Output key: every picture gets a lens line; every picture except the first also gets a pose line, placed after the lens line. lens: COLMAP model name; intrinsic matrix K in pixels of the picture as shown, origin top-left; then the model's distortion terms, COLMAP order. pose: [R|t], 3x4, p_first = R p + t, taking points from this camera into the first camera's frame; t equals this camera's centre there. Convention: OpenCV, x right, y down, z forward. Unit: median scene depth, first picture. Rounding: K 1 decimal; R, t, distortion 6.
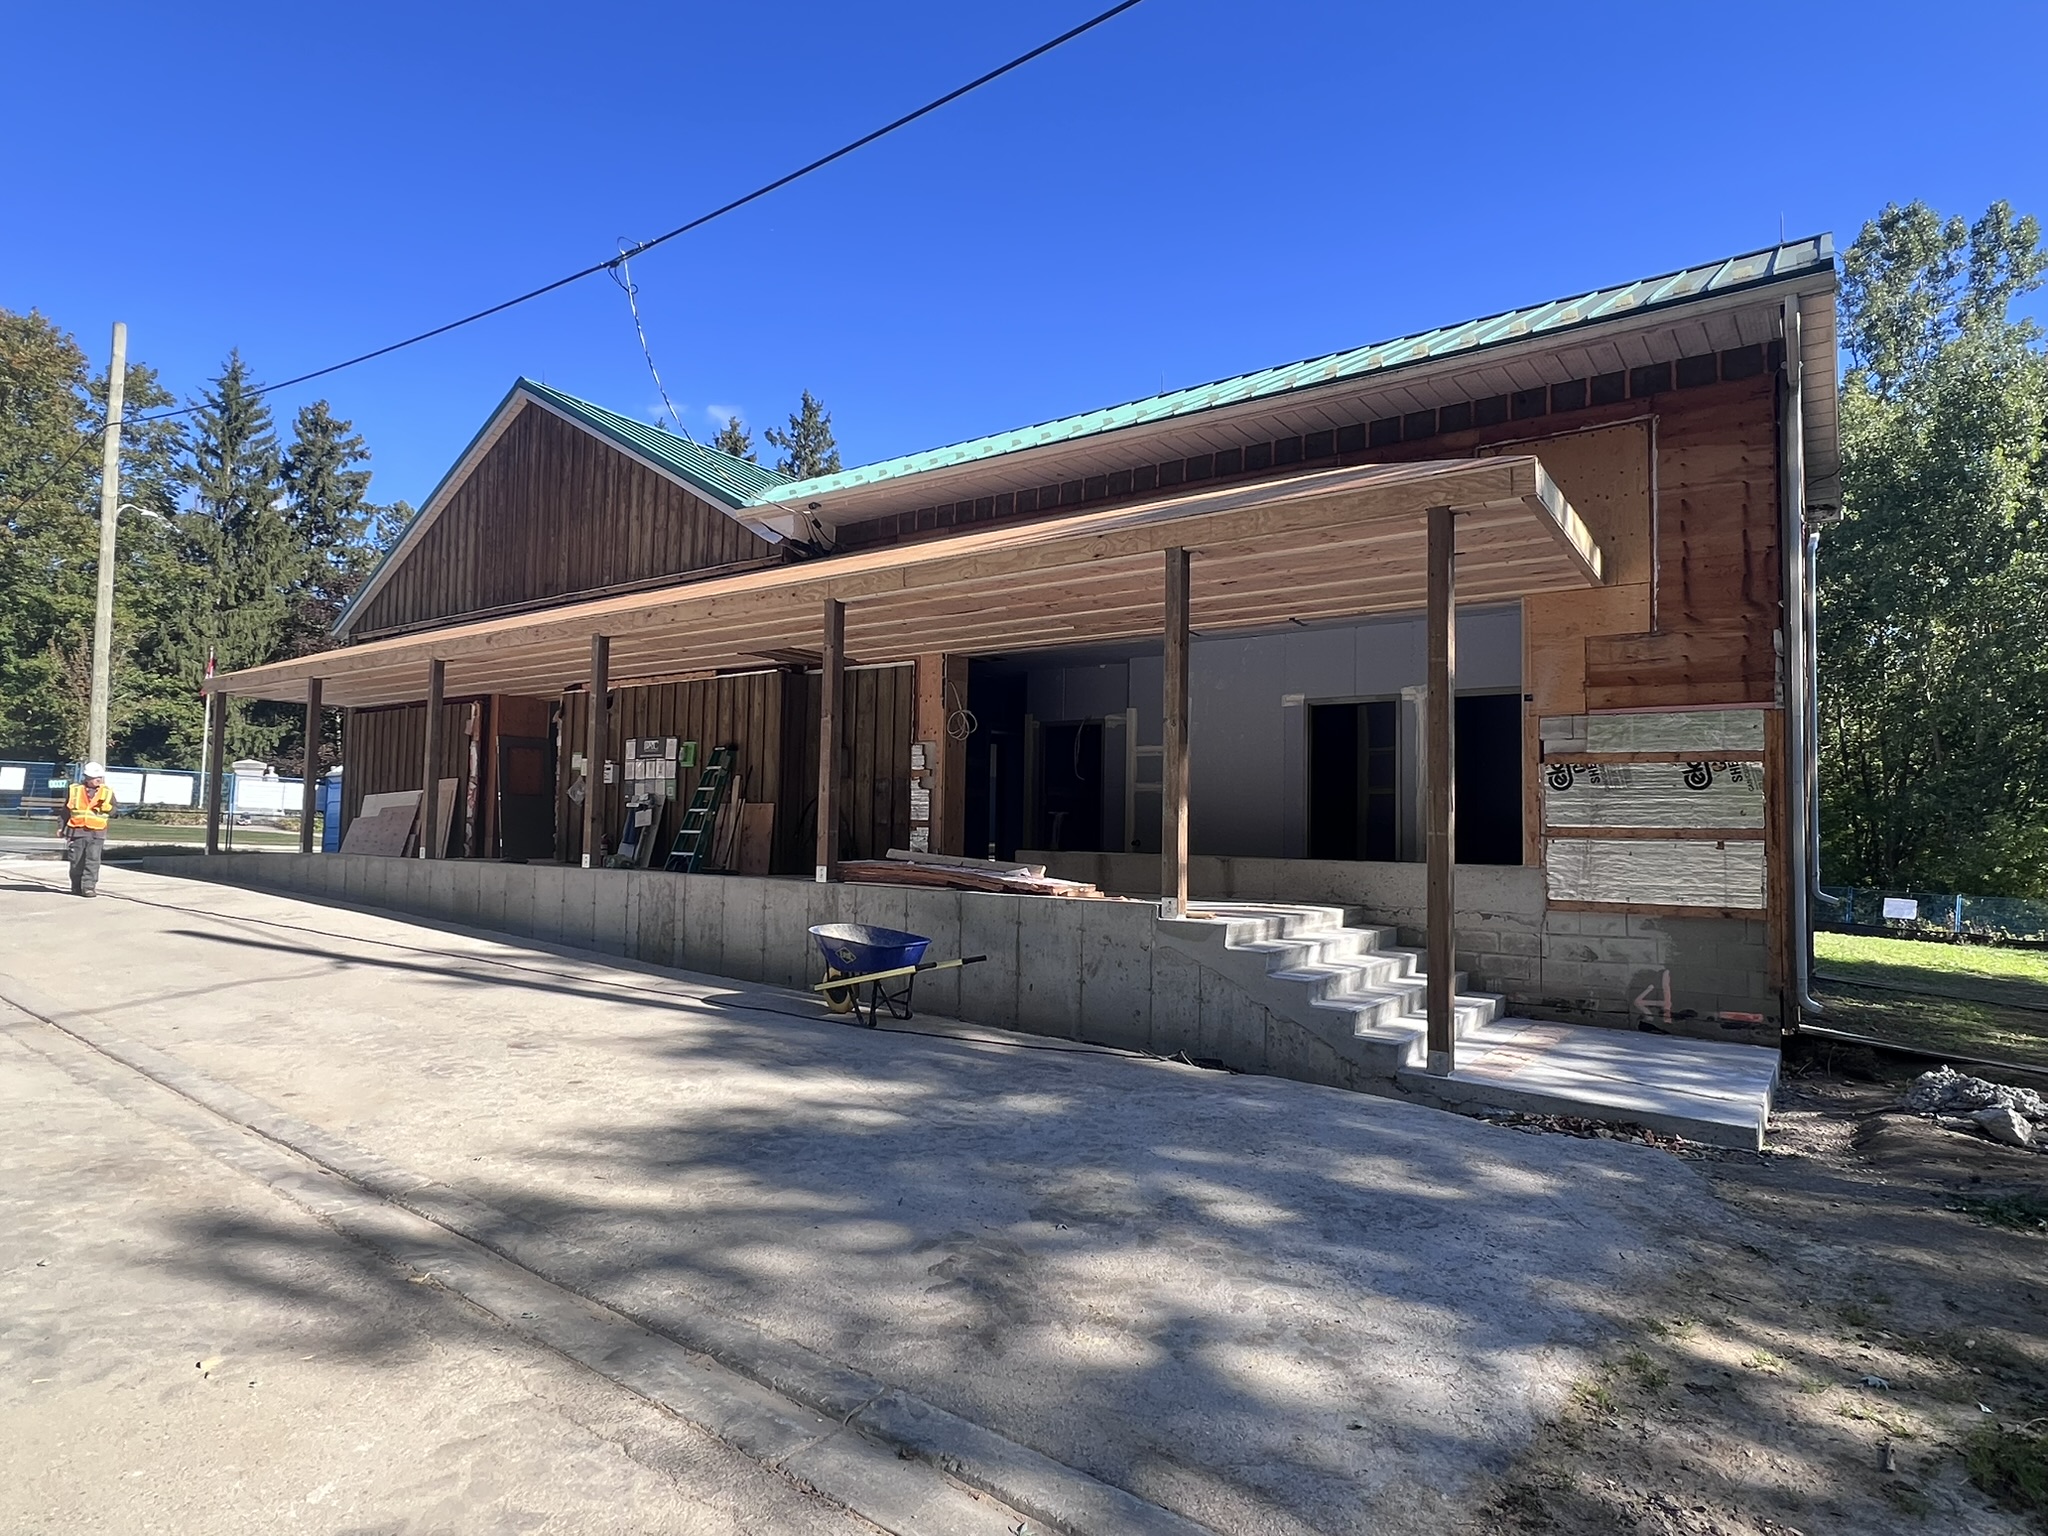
lens RADIAL K [[1133.2, 0, 1024.0], [0, 1133.2, 768.0], [0, 0, 1]] dist [-0.001790, -0.000125]
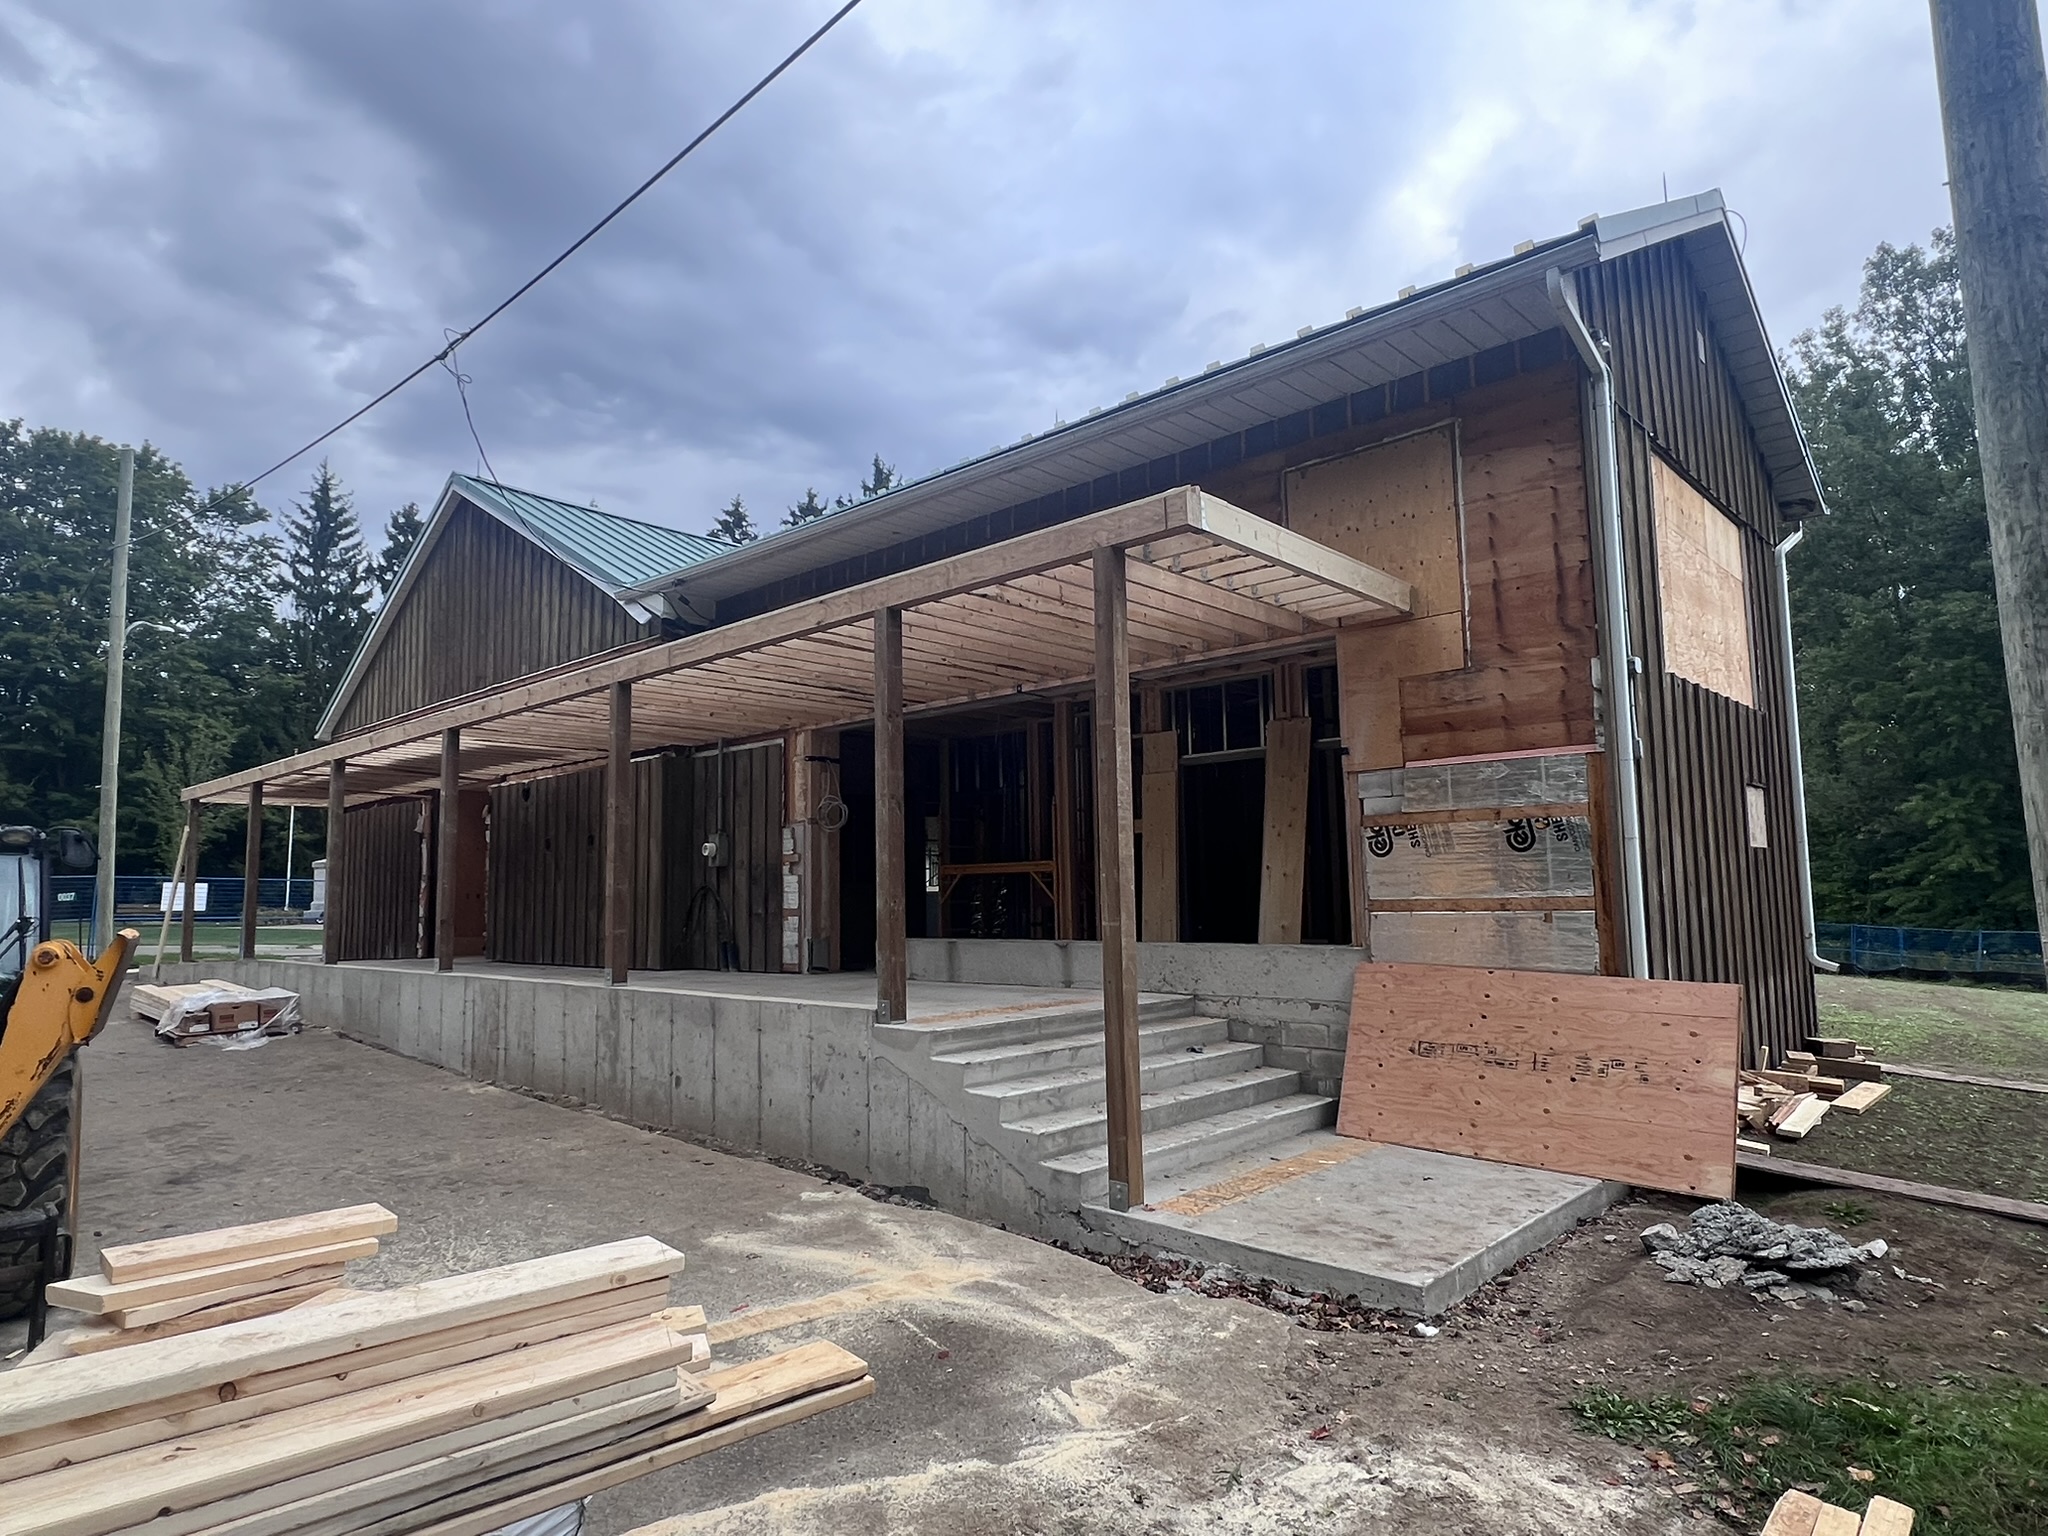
lens RADIAL K [[1186.9, 0, 1024.0], [0, 1186.9, 768.0], [0, 0, 1]] dist [0.004039, -0.000583]
pose [[0.991518, -0.051246, -0.119437, 0.311946], [0.044951, 0.997484, -0.054814, -0.010264], [0.121946, 0.048981, 0.991327, 0.070411]]
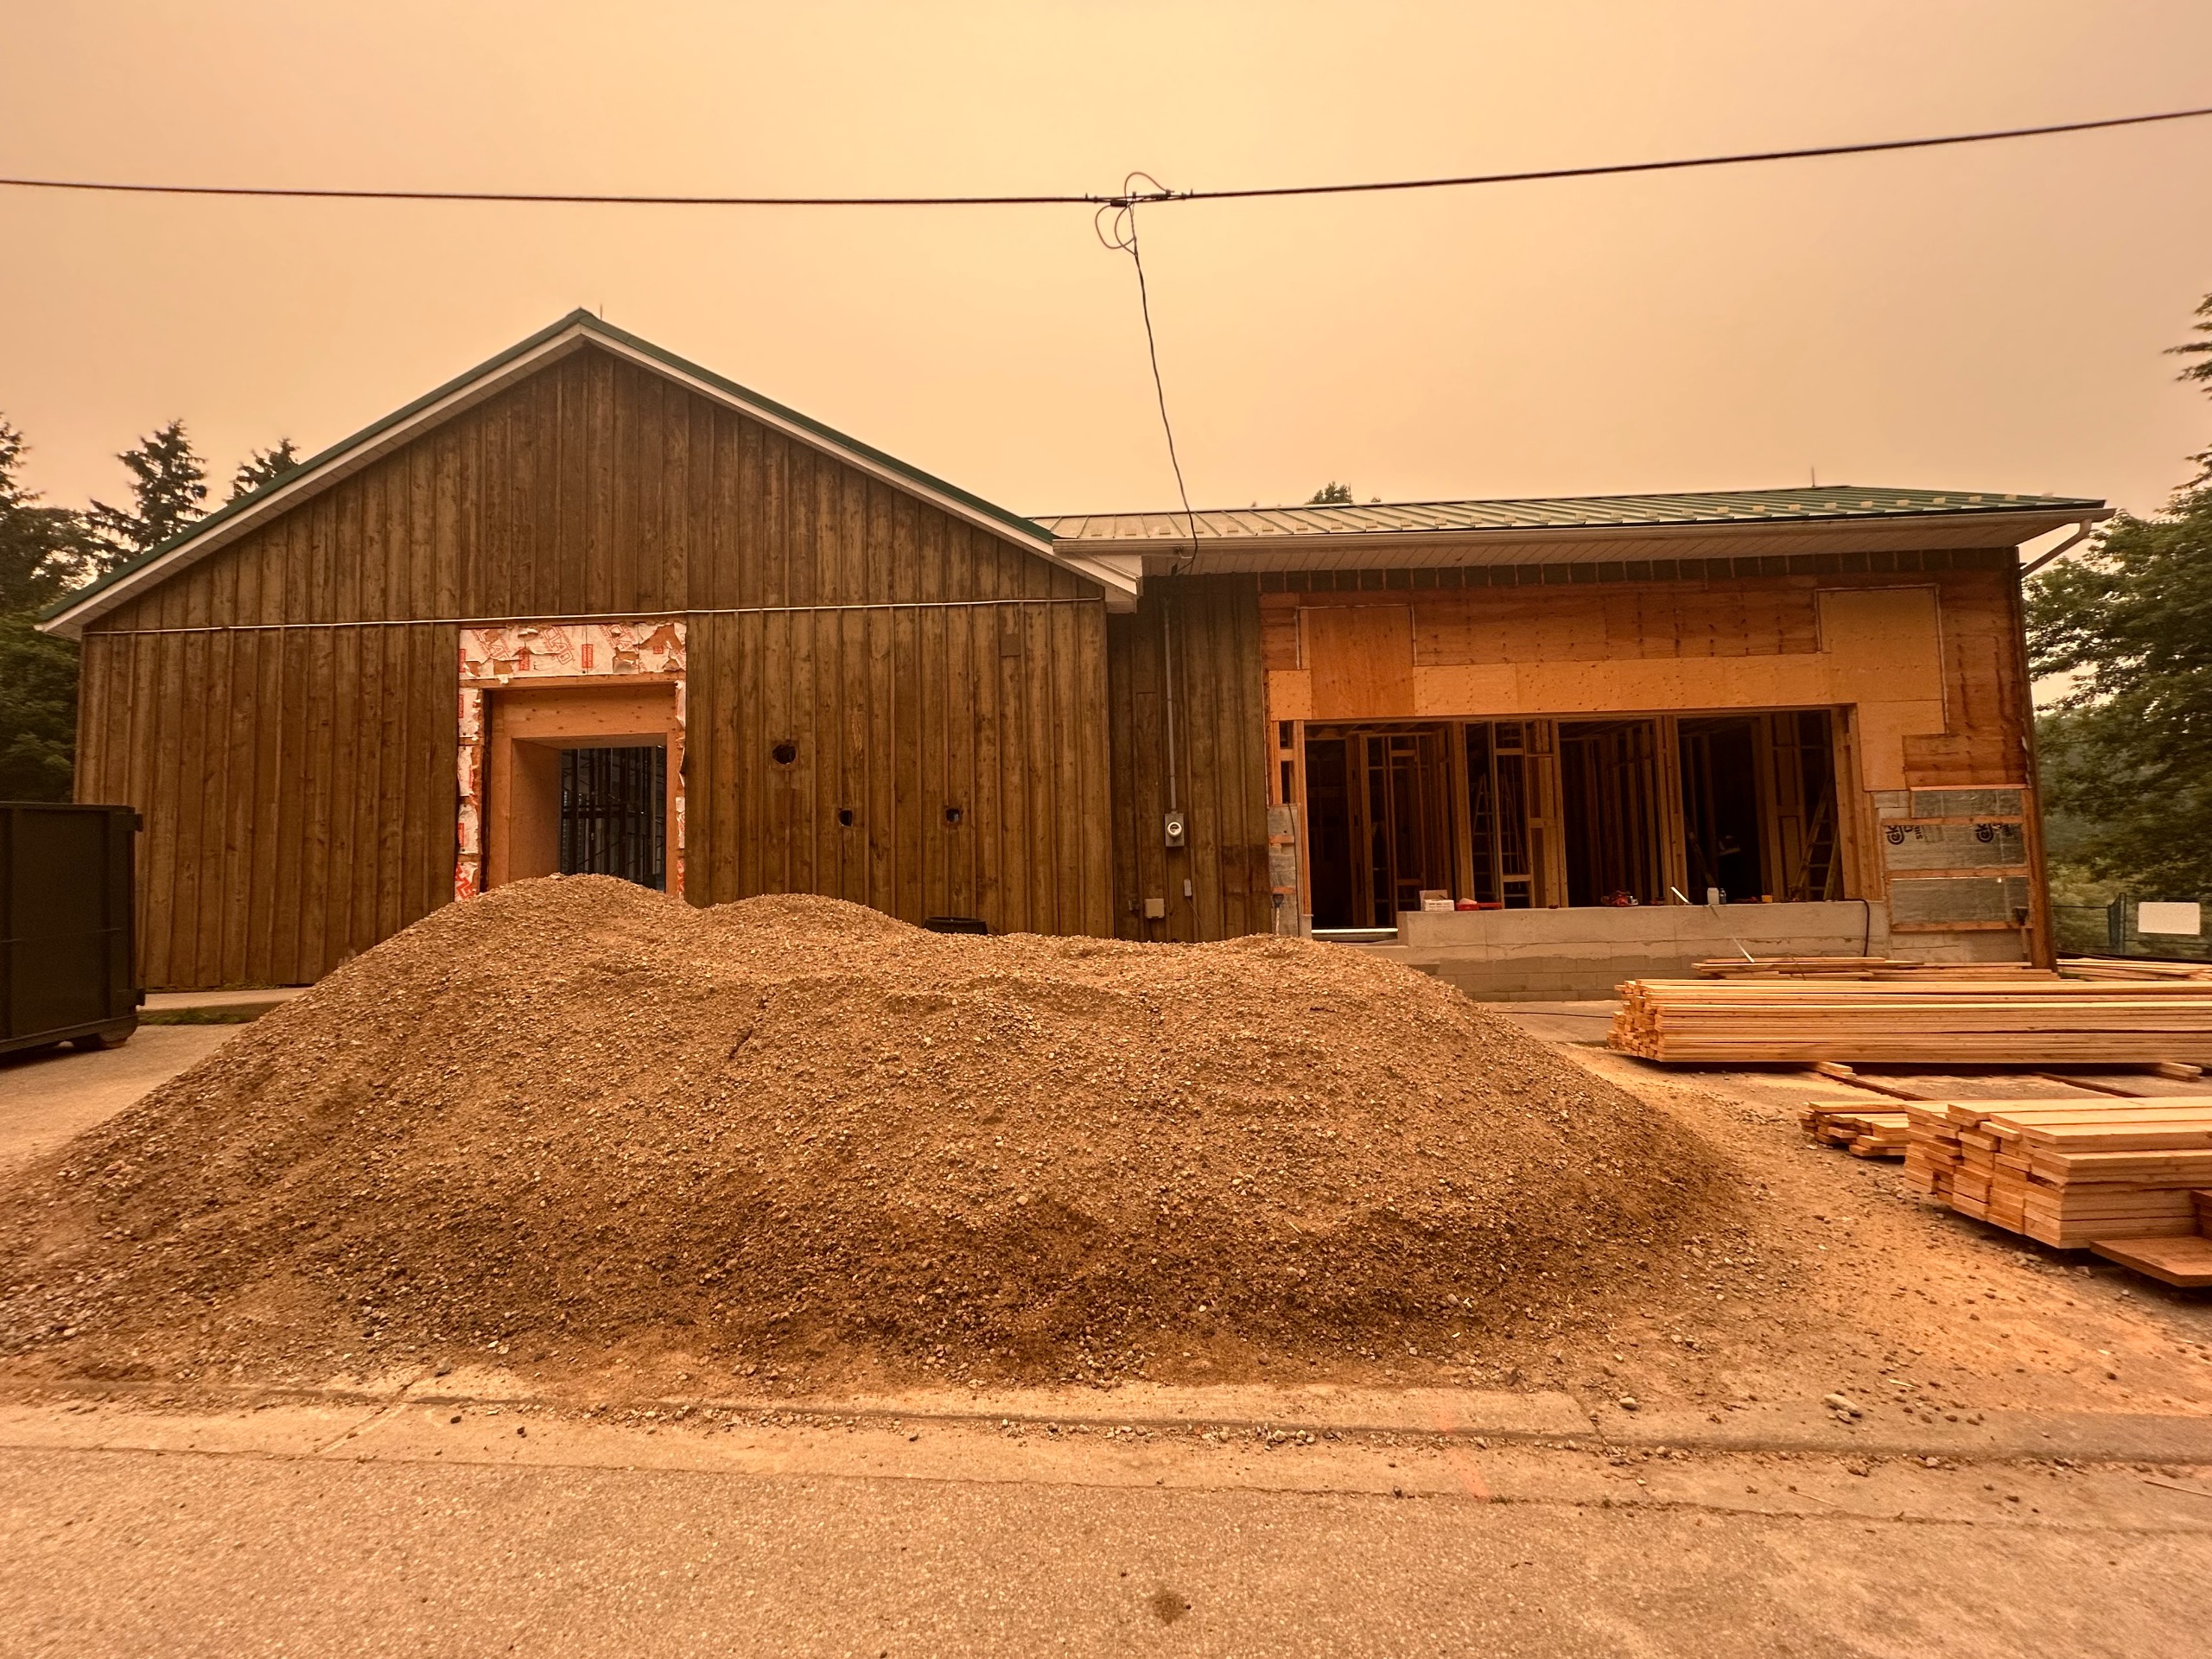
lens RADIAL K [[897.1, 0, 1106.0], [0, 897.1, 829.5], [0, 0, 1]] dist [-0.000295, 0.000072]
pose [[0.828244, -0.002861, 0.560360, -0.930830], [0.008003, 0.999945, -0.006724, 0.000825], [-0.560310, 0.010054, 0.828222, 0.624138]]
